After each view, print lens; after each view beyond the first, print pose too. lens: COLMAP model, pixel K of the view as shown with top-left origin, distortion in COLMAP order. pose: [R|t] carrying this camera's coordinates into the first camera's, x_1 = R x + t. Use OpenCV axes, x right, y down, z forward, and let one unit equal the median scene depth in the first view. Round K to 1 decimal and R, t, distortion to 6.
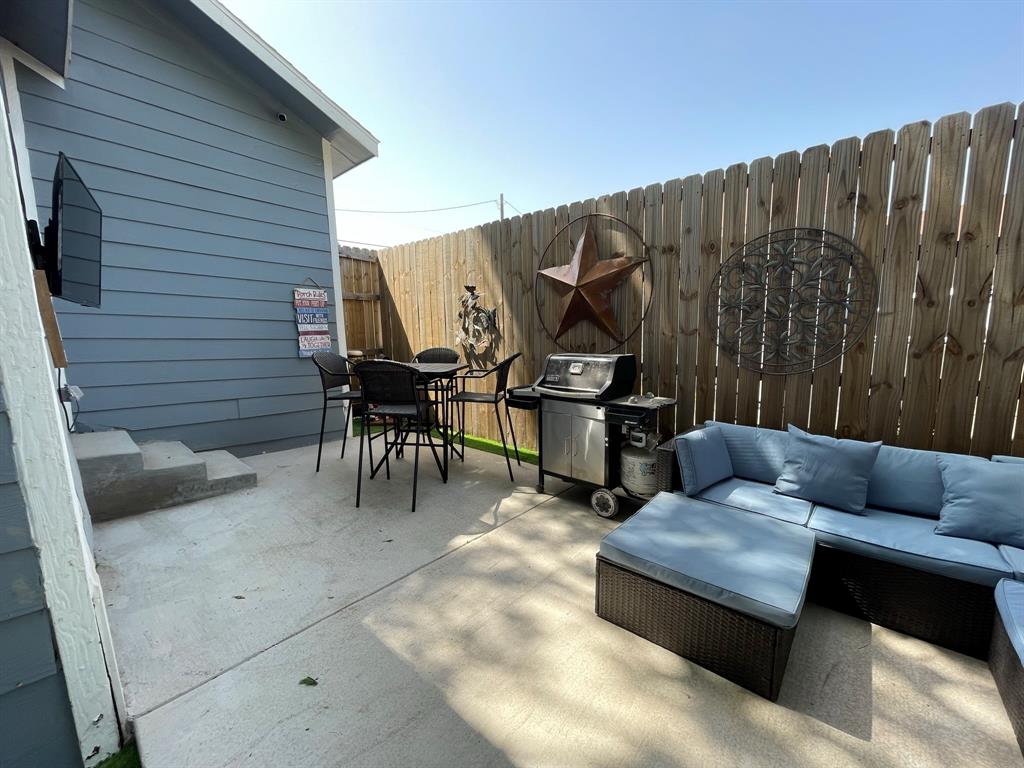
lens RADIAL K [[415.0, 0, 511.4], [0, 415.0, 387.9], [0, 0, 1]] dist [-0.001717, 0.000922]
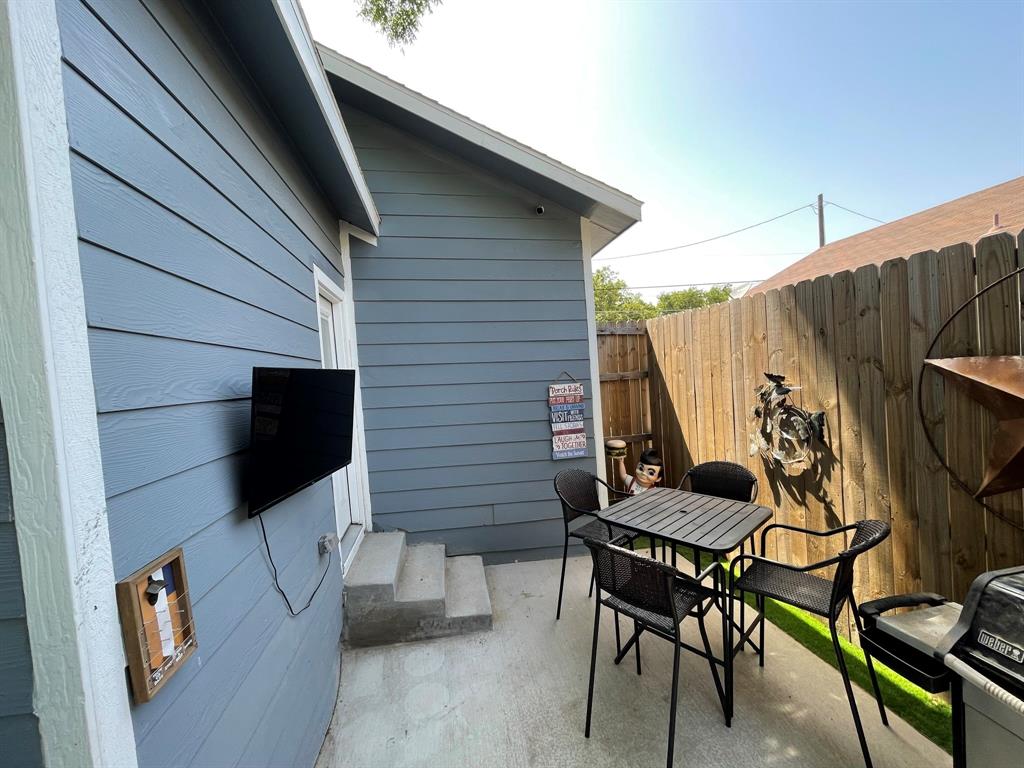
lens RADIAL K [[415.0, 0, 510.1], [0, 415.0, 388.9], [0, 0, 1]] dist [-0.001717, 0.000922]
pose [[0.786132, -0.009969, -0.617978, -0.033794], [-0.034129, 0.997644, -0.059510, -0.257340], [0.617115, 0.067874, 0.783940, 0.334313]]
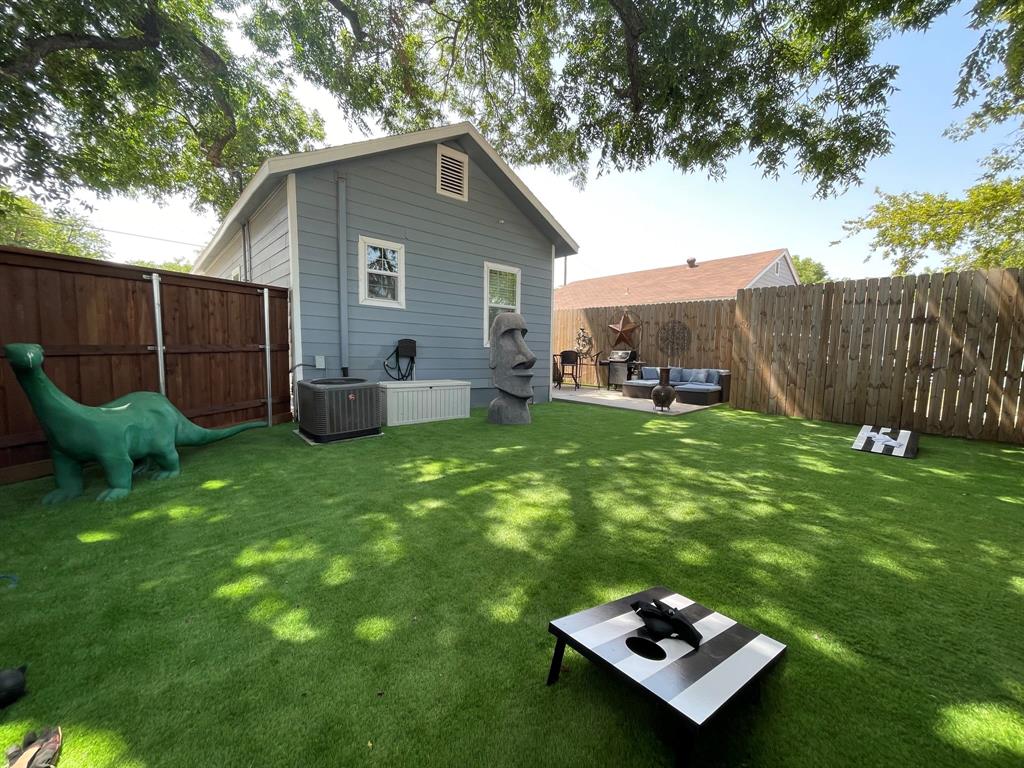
lens RADIAL K [[415.0, 0, 508.7], [0, 415.0, 390.0], [0, 0, 1]] dist [-0.001717, 0.000922]
pose [[0.994049, 0.038921, -0.101745, -0.452123], [-0.043259, 0.998231, -0.040782, 0.478032], [0.099978, 0.044940, 0.993974, -2.833220]]
